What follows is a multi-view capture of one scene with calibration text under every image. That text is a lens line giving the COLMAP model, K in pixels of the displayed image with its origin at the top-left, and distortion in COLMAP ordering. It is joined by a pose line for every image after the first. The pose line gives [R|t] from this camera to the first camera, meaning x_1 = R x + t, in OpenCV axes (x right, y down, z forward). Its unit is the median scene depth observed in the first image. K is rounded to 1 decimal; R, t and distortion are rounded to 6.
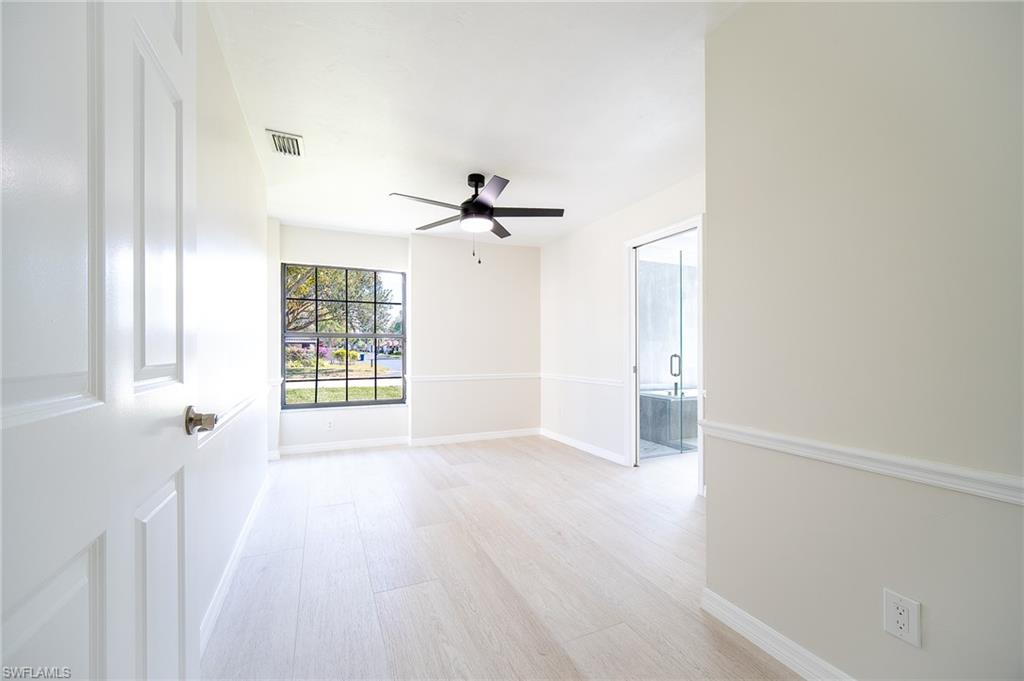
lens RADIAL K [[407.9, 0, 508.6], [0, 407.9, 347.6], [0, 0, 1]] dist [-0.000335, 0.000016]
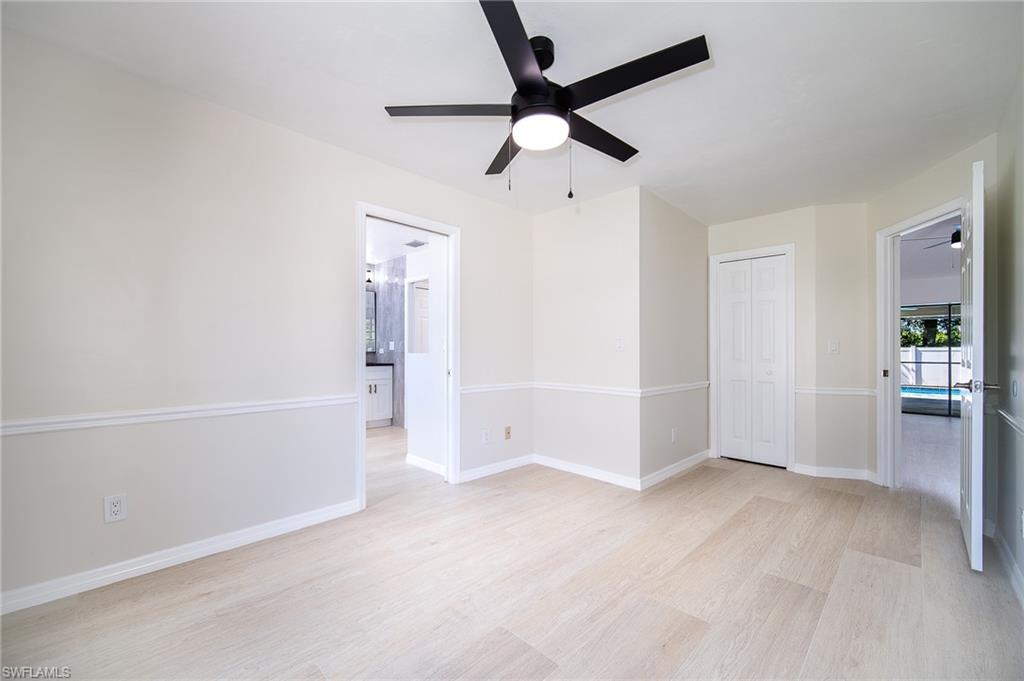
lens RADIAL K [[407.9, 0, 508.6], [0, 407.9, 347.6], [0, 0, 1]] dist [-0.000335, 0.000016]
pose [[-0.345152, -0.003004, 0.938542, -0.659618], [-0.012642, 0.999919, -0.001449, -0.001144], [-0.938462, -0.012365, -0.345162, 1.378274]]
